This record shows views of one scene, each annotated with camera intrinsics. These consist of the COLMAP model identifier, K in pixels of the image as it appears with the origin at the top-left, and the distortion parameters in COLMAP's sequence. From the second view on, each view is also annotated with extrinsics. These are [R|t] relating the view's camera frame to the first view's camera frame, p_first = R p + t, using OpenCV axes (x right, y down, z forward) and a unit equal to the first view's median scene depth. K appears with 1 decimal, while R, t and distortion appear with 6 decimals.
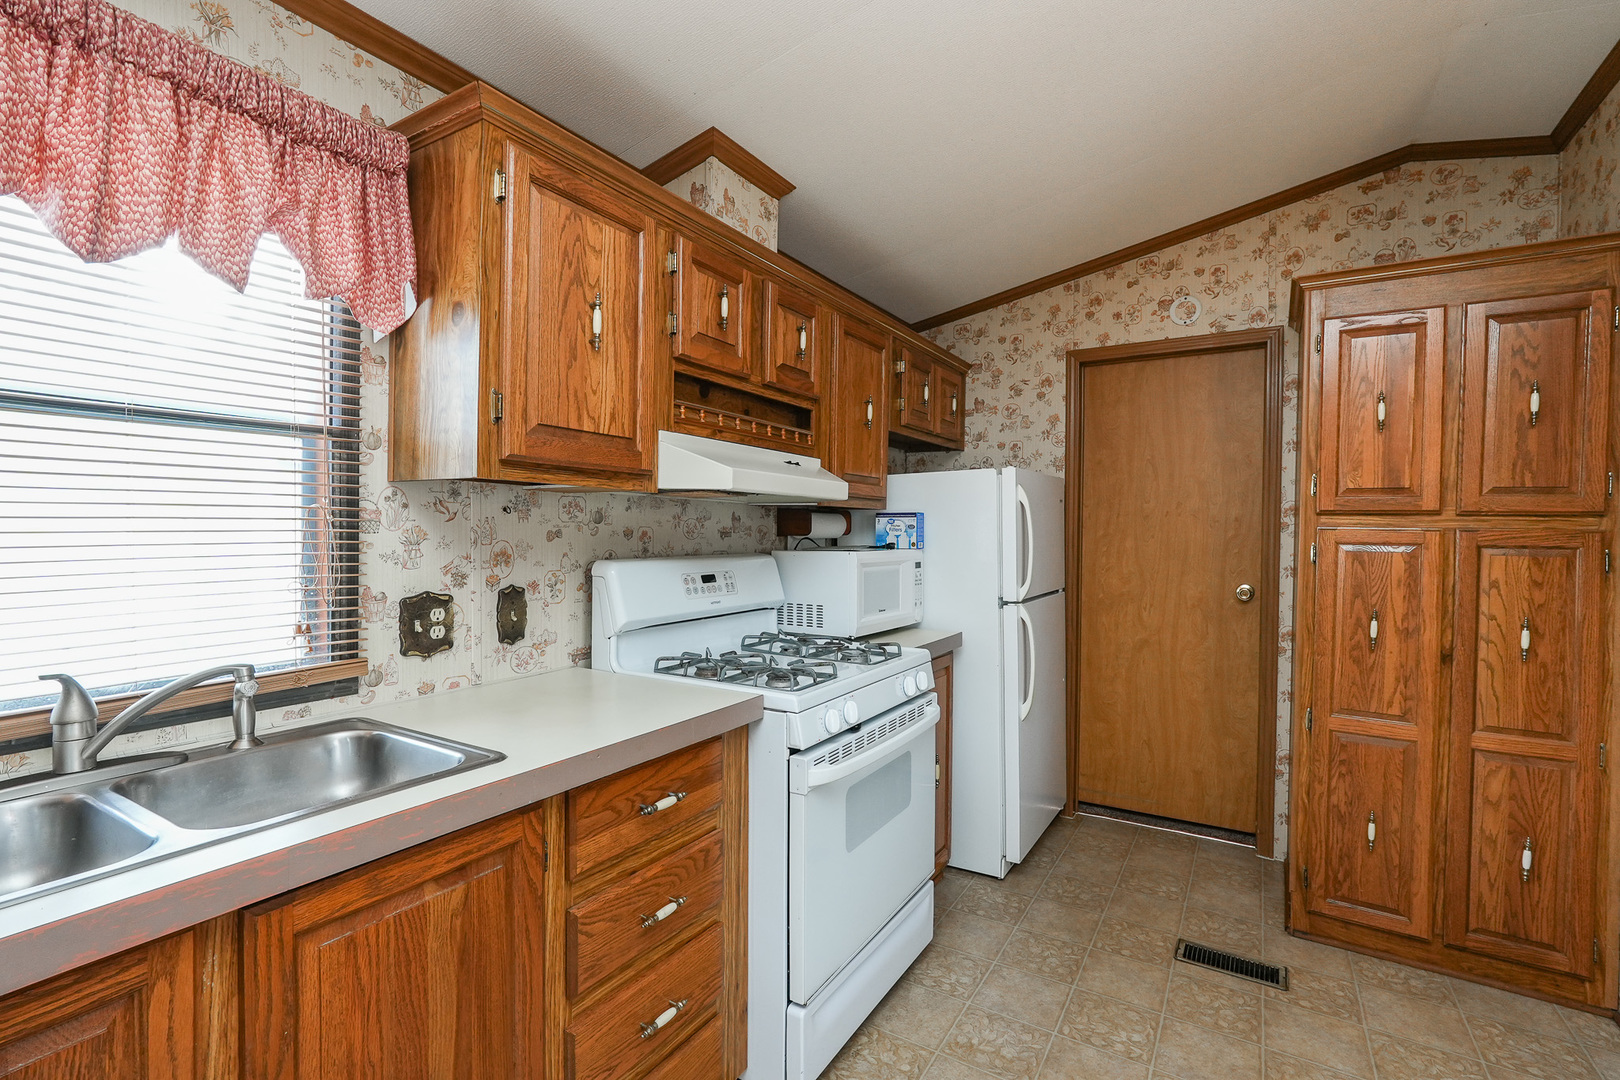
lens RADIAL K [[738.6, 0, 804.8], [0, 738.6, 540.4], [0, 0, 1]] dist [-0.020838, 0.010584]
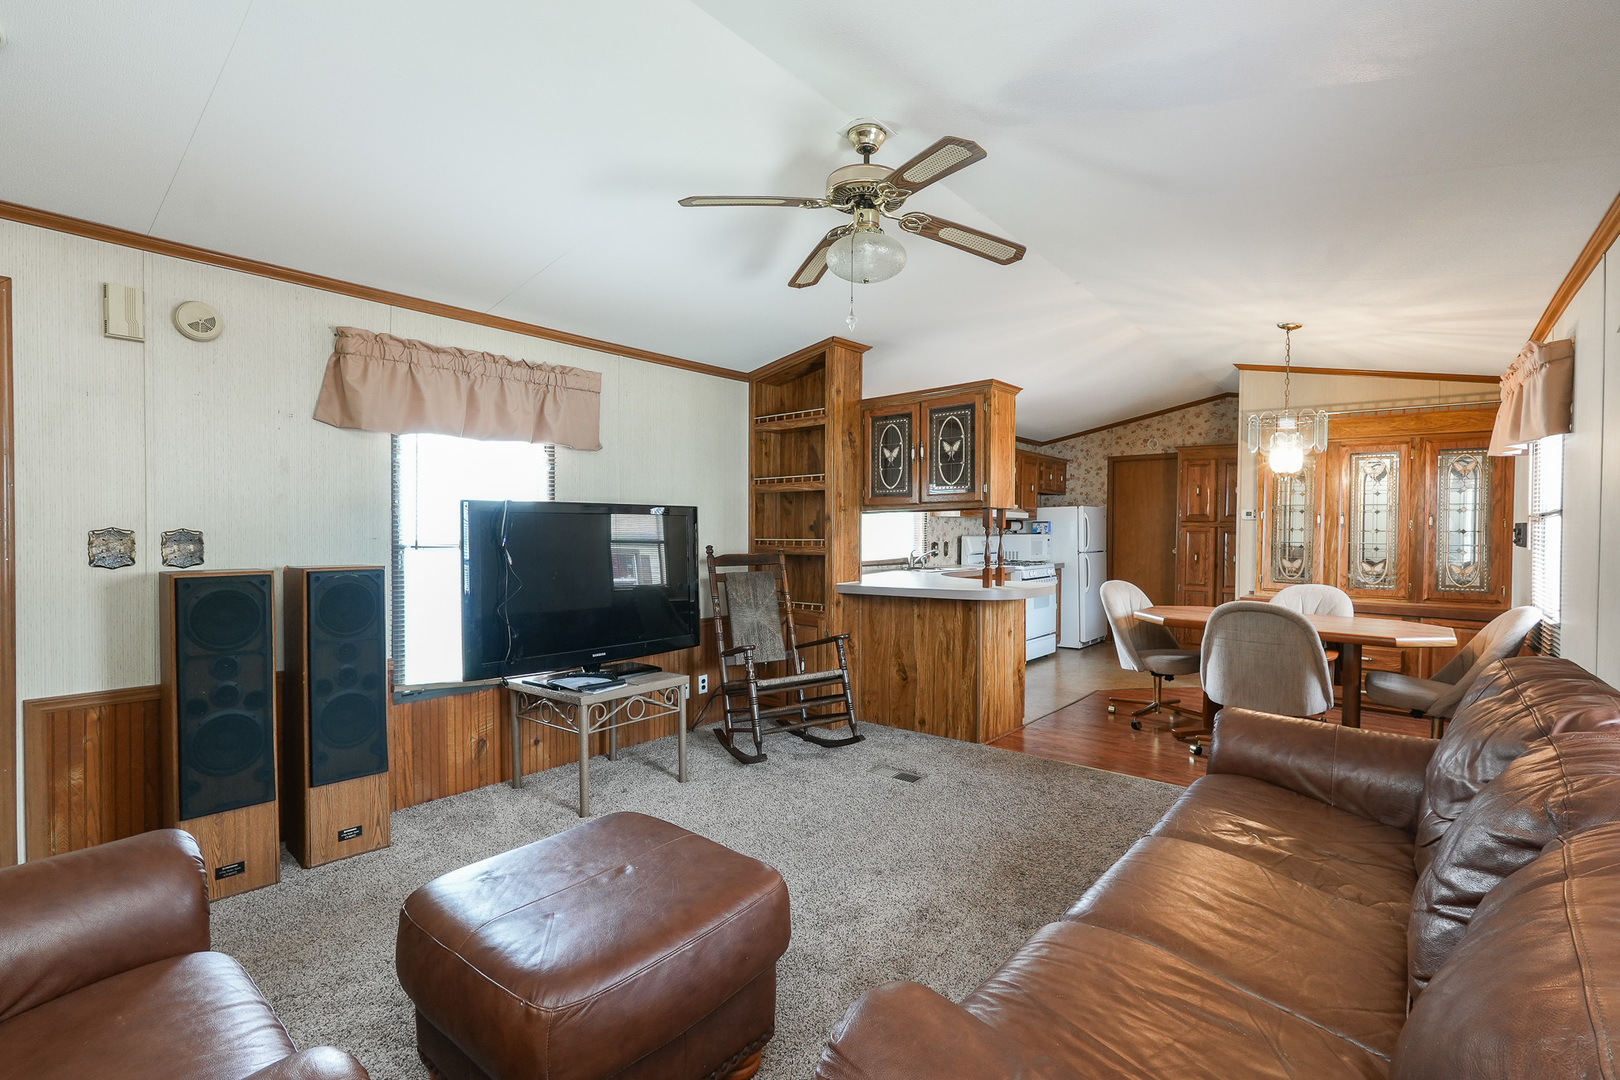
lens RADIAL K [[743.7, 0, 810.0], [0, 743.7, 540.0], [0, 0, 1]] dist [-0.012449, 0.006995]
pose [[0.992402, 0.000753, -0.123034, -0.570742], [-0.000907, 0.999999, -0.001196, 0.053321], [0.123033, 0.001298, 0.992402, -2.737809]]
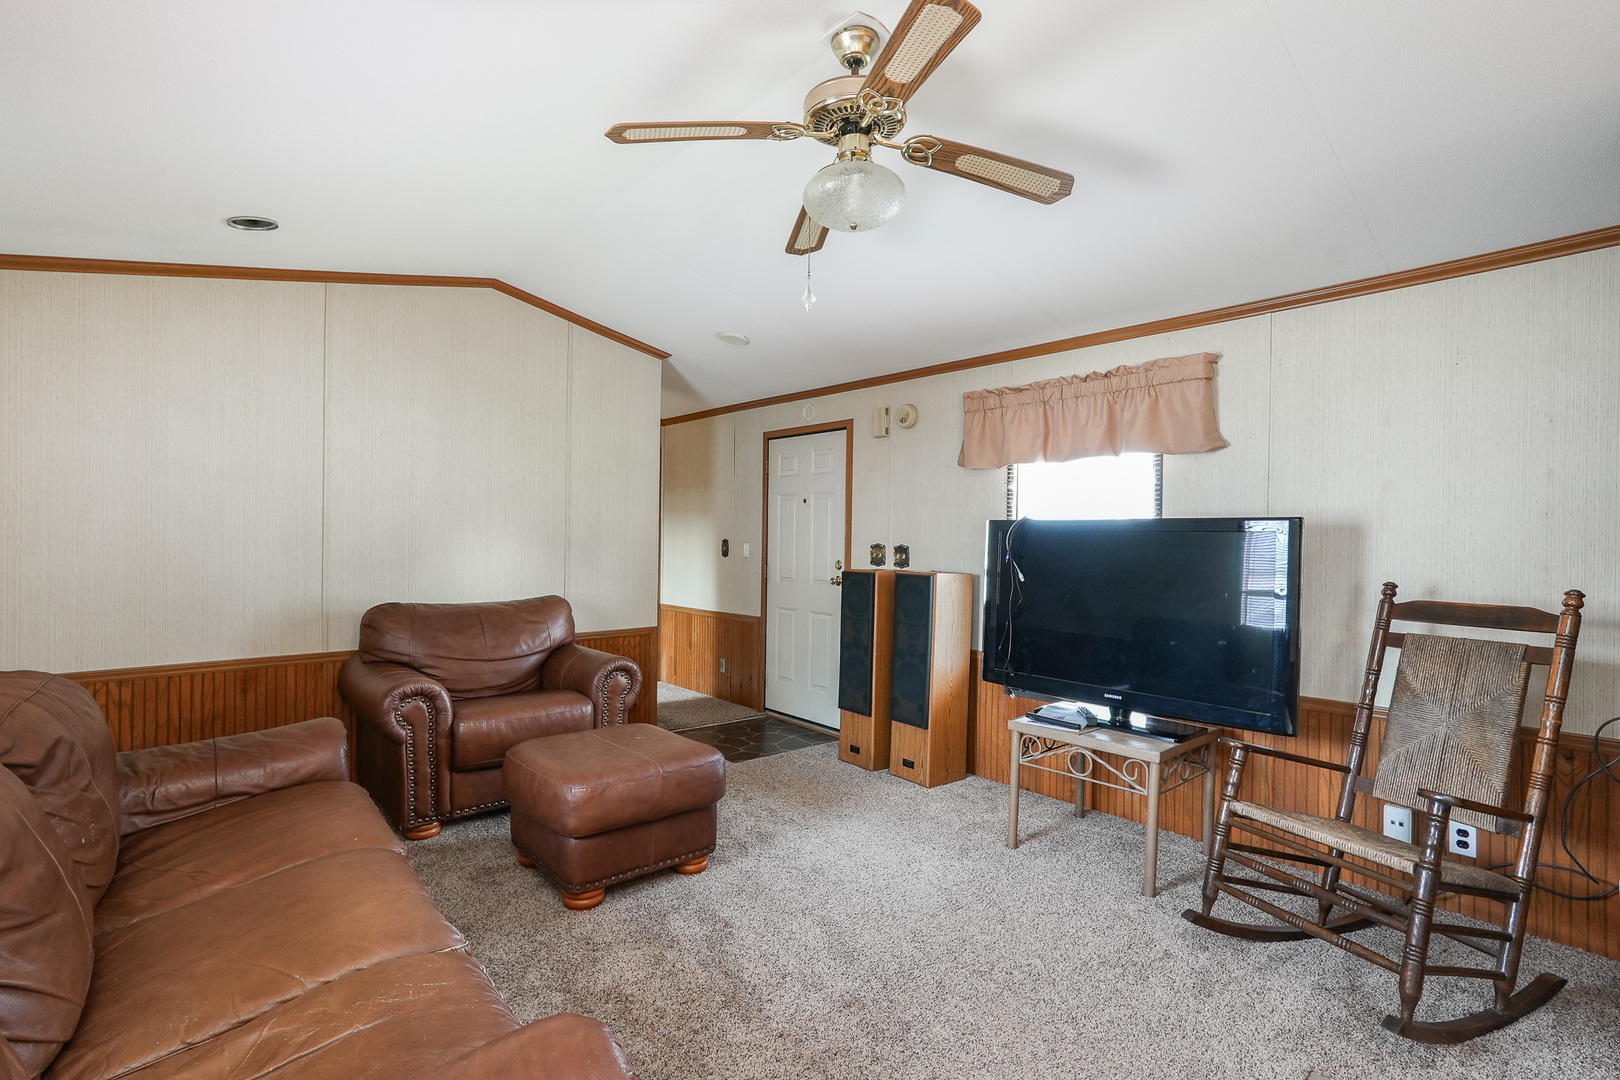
lens RADIAL K [[738.6, 0, 804.8], [0, 738.6, 540.4], [0, 0, 1]] dist [-0.020838, 0.010584]
pose [[-0.273765, -0.008667, -0.961758, 0.341389], [-0.033213, 0.999448, 0.000448, 0.028028], [0.961223, 0.032066, -0.273902, -1.209683]]
